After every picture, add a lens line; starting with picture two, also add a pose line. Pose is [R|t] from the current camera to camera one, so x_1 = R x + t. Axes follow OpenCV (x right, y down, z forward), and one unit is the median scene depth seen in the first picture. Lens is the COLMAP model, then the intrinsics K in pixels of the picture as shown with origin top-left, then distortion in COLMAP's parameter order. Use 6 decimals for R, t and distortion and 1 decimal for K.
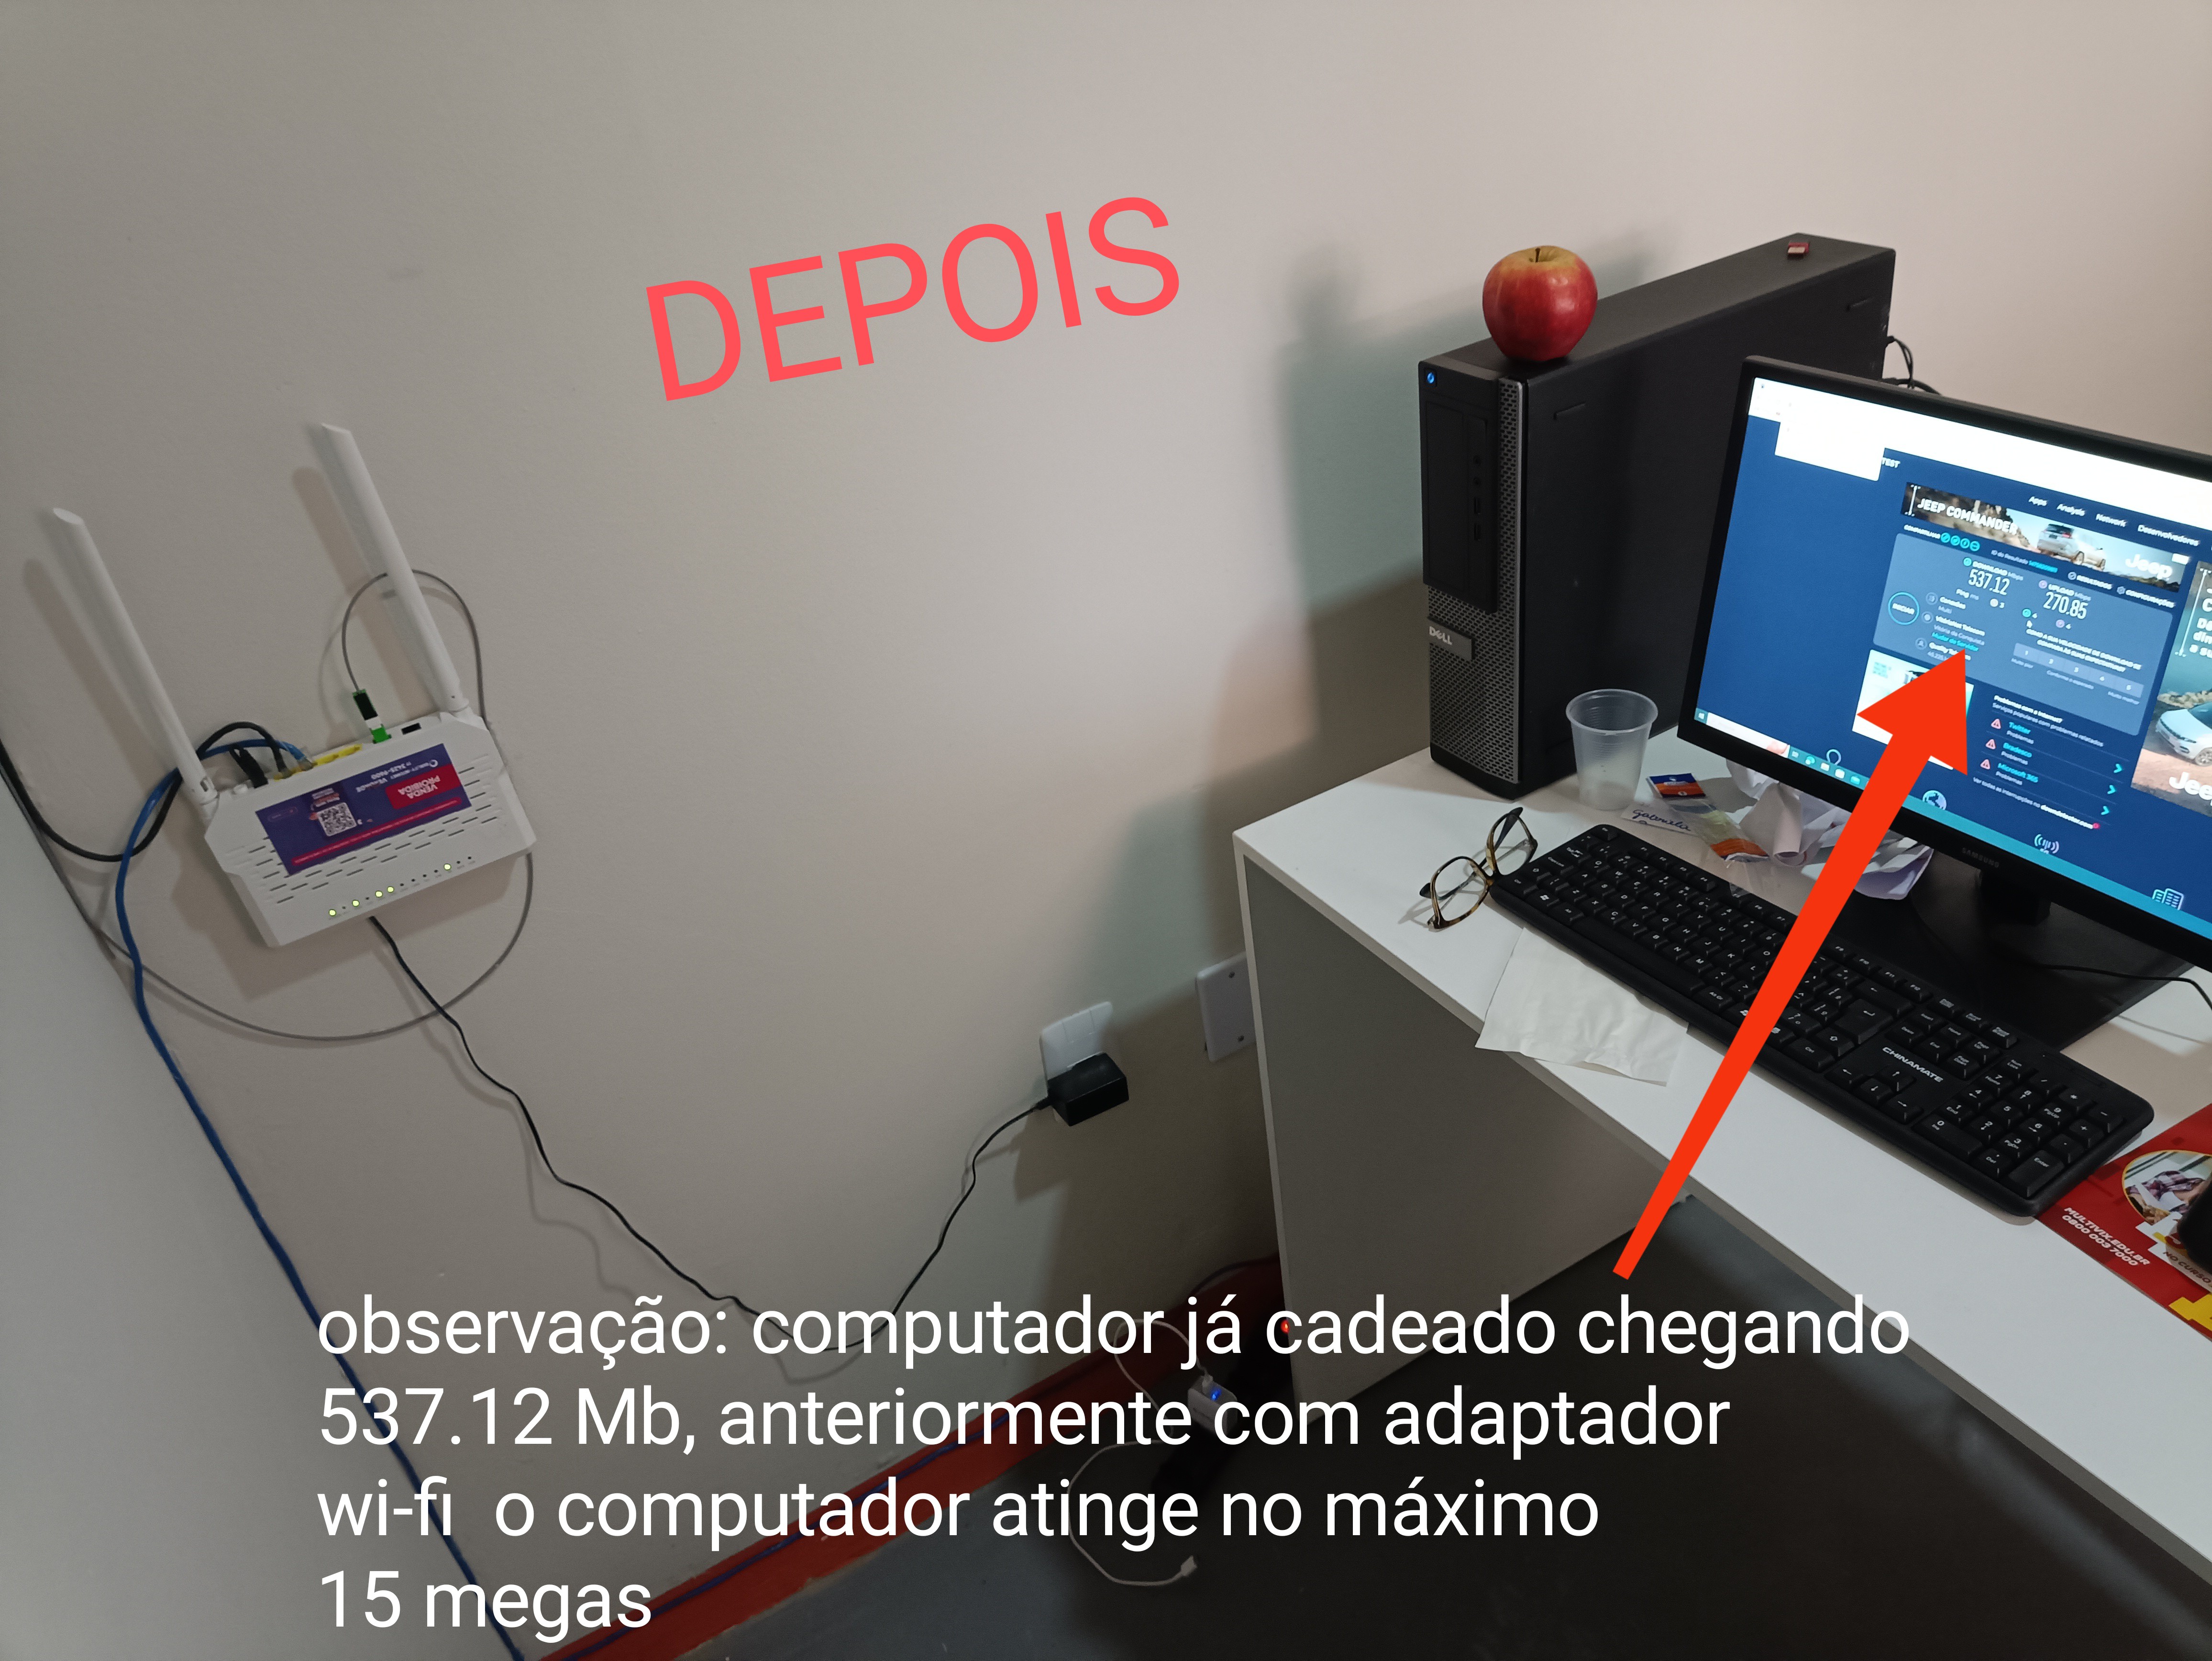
lens RADIAL K [[1558.2, 0, 1109.3], [0, 1558.2, 863.0], [0, 0, 1]] dist [0.037327, -0.074924]
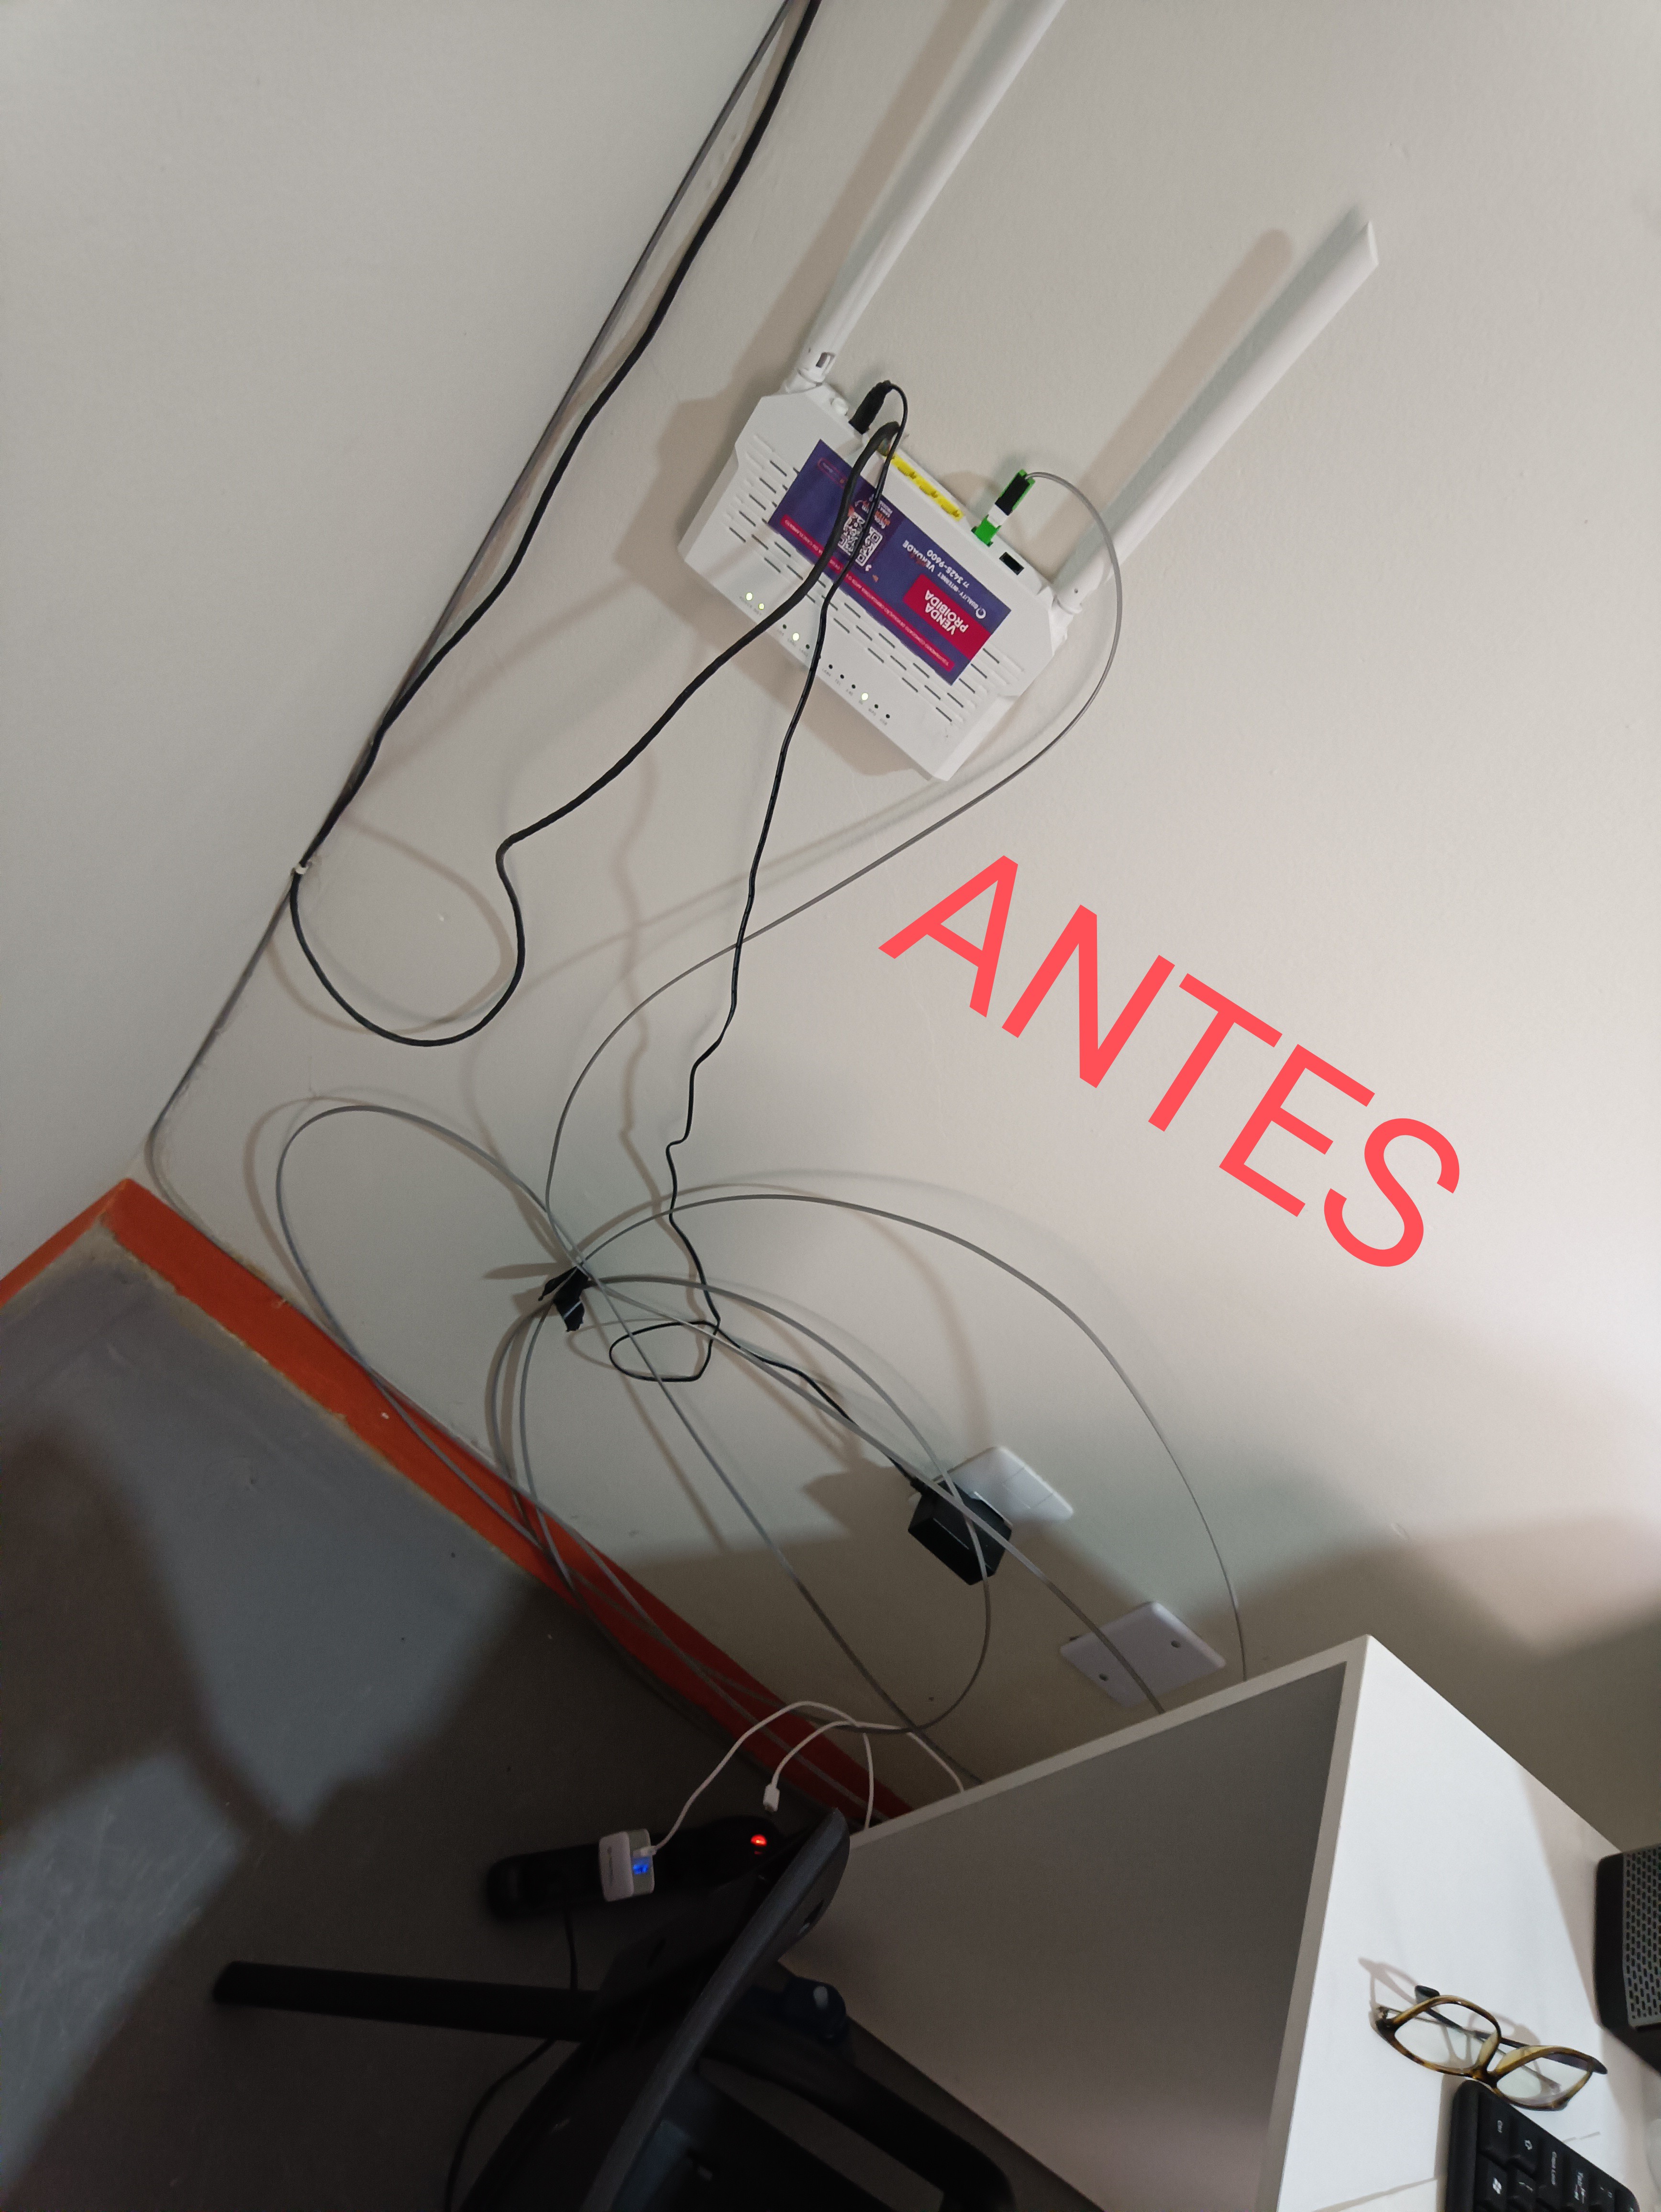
lens RADIAL K [[1558.2, 0, 830.5], [0, 1558.2, 1106.0], [0, 0, 1]] dist [0.037327, -0.074924]
pose [[0.382716, 0.901846, -0.200502, -0.105769], [-0.891586, 0.417408, 0.175627, -0.032871], [0.242080, 0.111550, 0.963822, 0.305890]]
